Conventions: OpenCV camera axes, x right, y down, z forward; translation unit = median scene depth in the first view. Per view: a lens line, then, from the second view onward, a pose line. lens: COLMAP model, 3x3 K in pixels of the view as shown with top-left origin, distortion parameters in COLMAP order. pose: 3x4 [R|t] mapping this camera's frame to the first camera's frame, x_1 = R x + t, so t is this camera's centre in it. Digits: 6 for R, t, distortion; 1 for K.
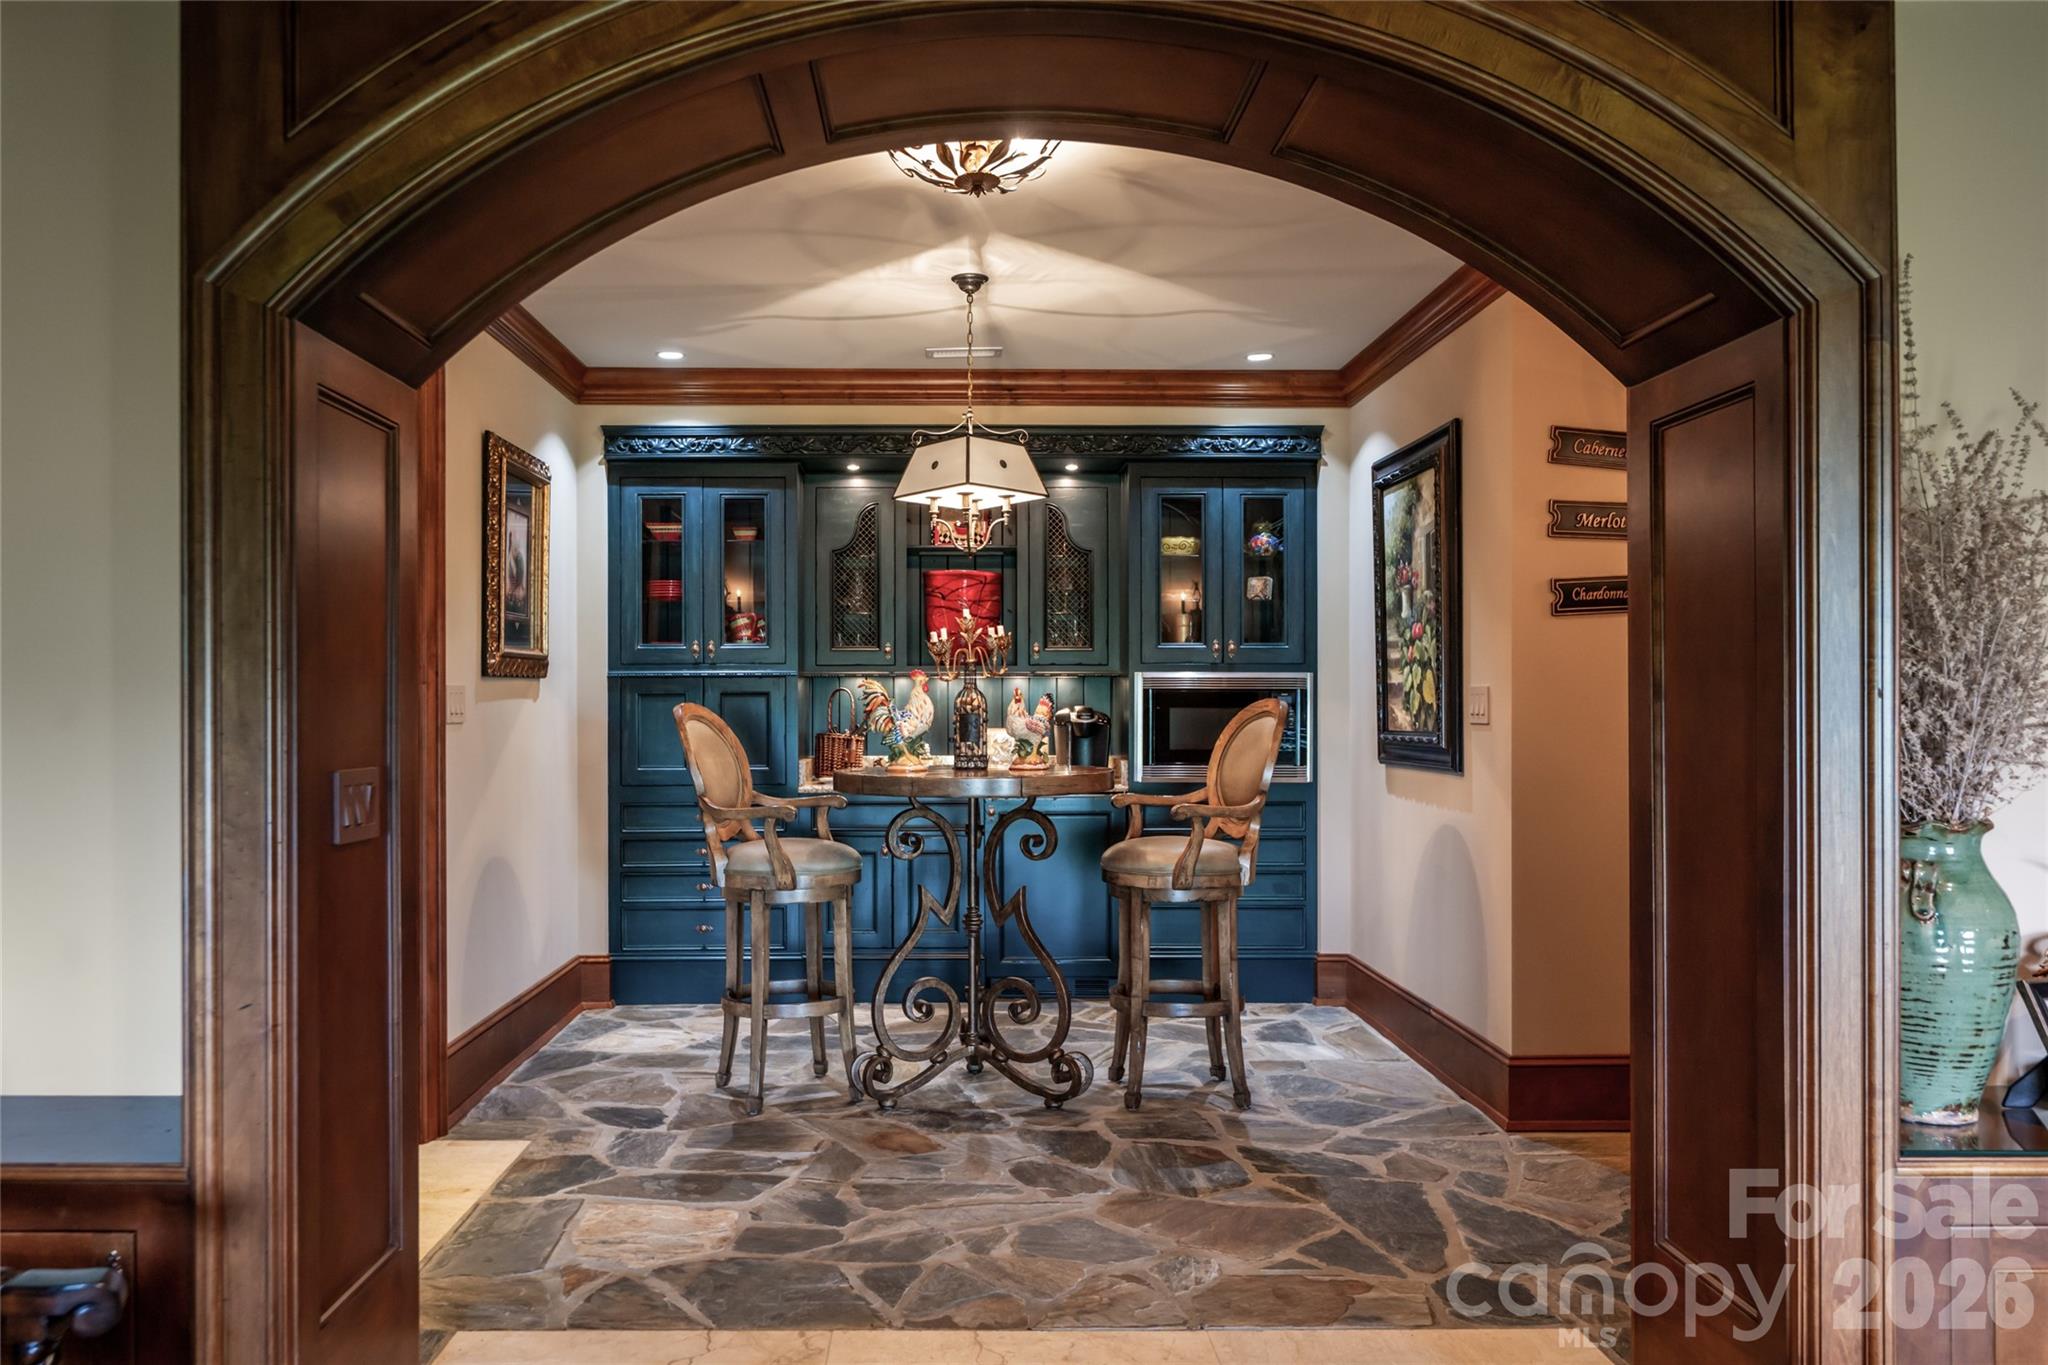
lens RADIAL K [[1535.4, 0, 1024.0], [0, 1535.4, 682.5], [0, 0, 1]] dist [0.004114, 0.001017]
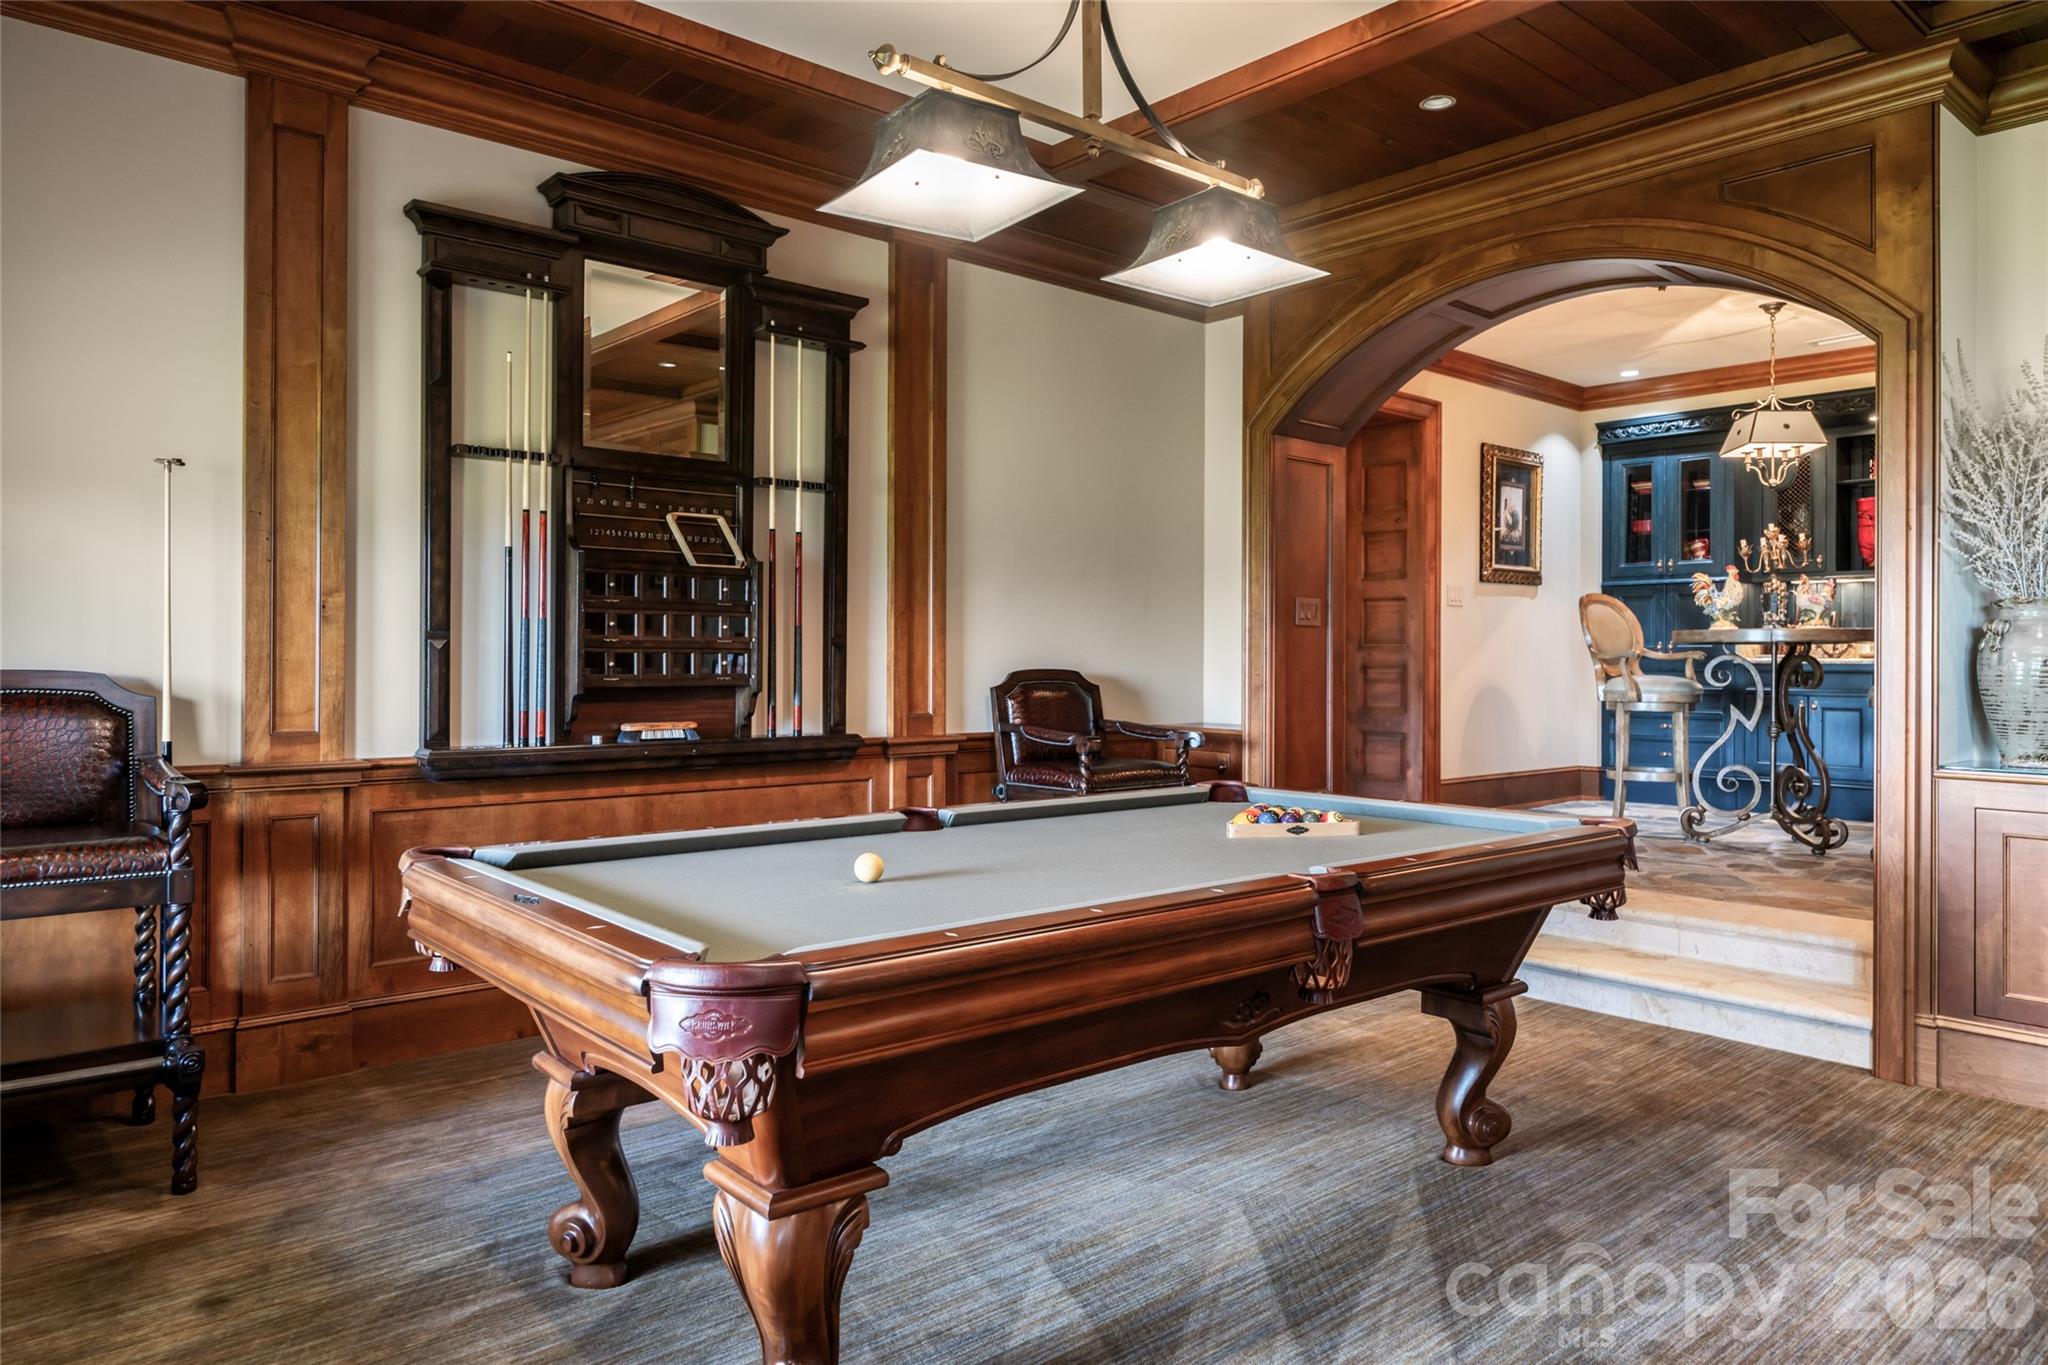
lens RADIAL K [[1535.4, 0, 1024.0], [0, 1535.4, 682.5], [0, 0, 1]] dist [0.004114, 0.001017]
pose [[0.665067, 0.007132, -0.746750, 0.626188], [0.007314, 0.999844, 0.016063, 0.080648], [0.746748, -0.016144, 0.664911, -0.577076]]
